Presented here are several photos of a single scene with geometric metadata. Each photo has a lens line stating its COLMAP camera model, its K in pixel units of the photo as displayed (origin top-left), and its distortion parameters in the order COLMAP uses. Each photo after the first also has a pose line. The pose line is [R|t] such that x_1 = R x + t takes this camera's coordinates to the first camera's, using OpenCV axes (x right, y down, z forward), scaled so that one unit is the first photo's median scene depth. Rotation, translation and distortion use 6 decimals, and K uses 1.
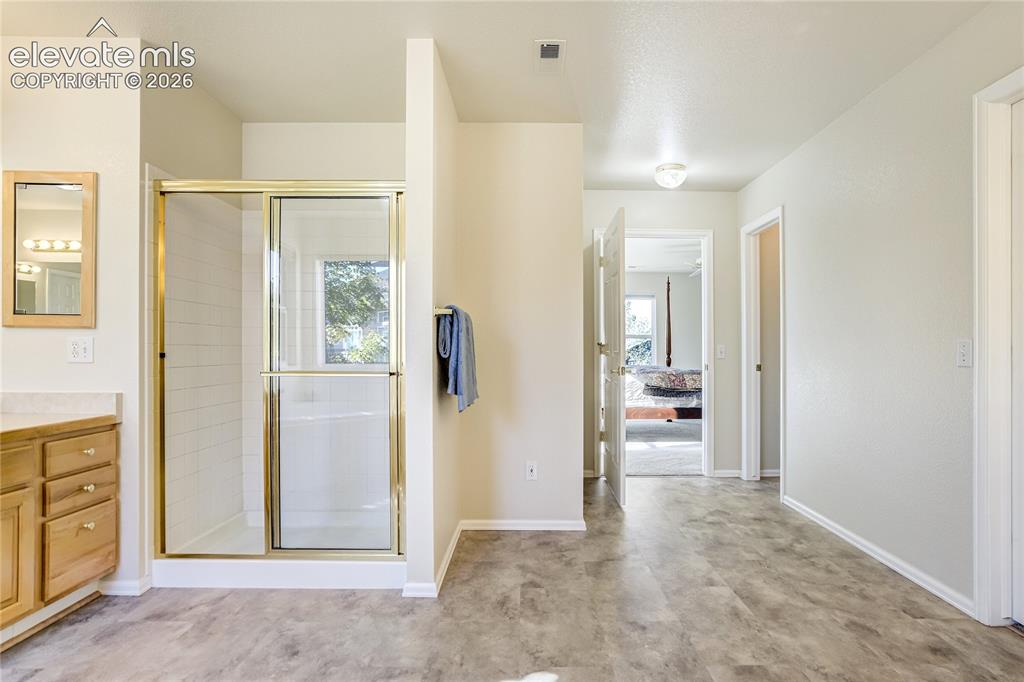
lens RADIAL K [[535.5, 0, 515.4], [0, 535.5, 343.1], [0, 0, 1]] dist [0.003991, 0.000744]
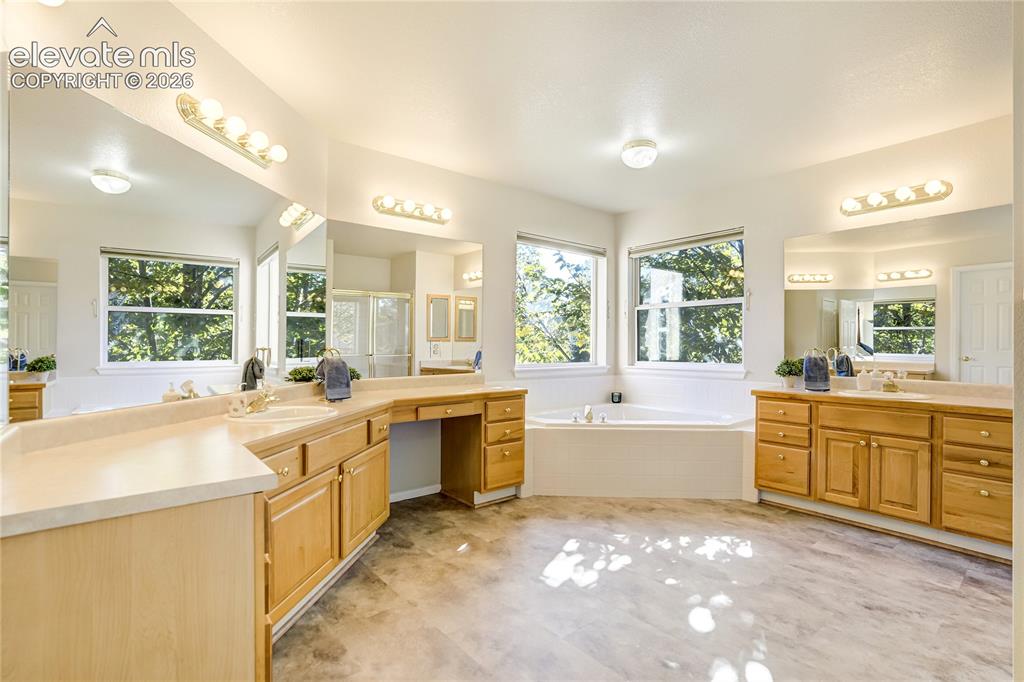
lens RADIAL K [[477.9, 0, 517.5], [0, 477.9, 348.3], [0, 0, 1]] dist [-0.034614, 0.012808]
pose [[-0.779315, -0.008252, -0.626578, 0.774733], [-0.002038, 0.999941, -0.010635, 0.015843], [0.626629, -0.007011, -0.779286, 1.211300]]
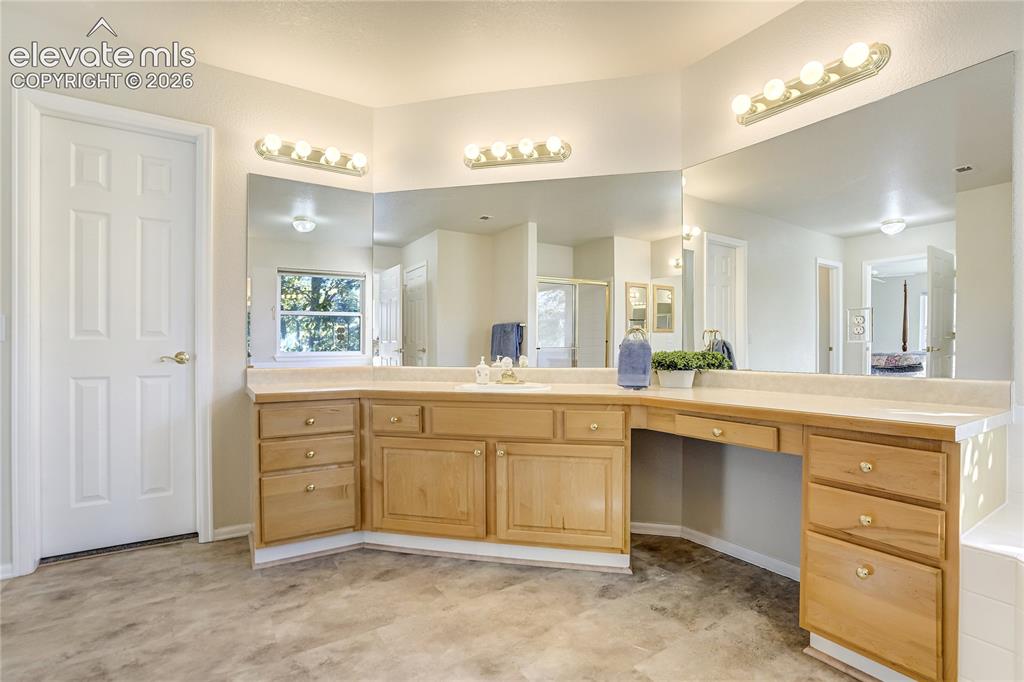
lens RADIAL K [[477.9, 0, 516.9], [0, 477.9, 342.0], [0, 0, 1]] dist [-0.034614, 0.012808]
pose [[-0.538871, 0.003821, 0.842379, -0.499464], [-0.005650, 0.999951, -0.008151, 0.043431], [-0.842369, -0.009152, -0.538823, 0.681127]]
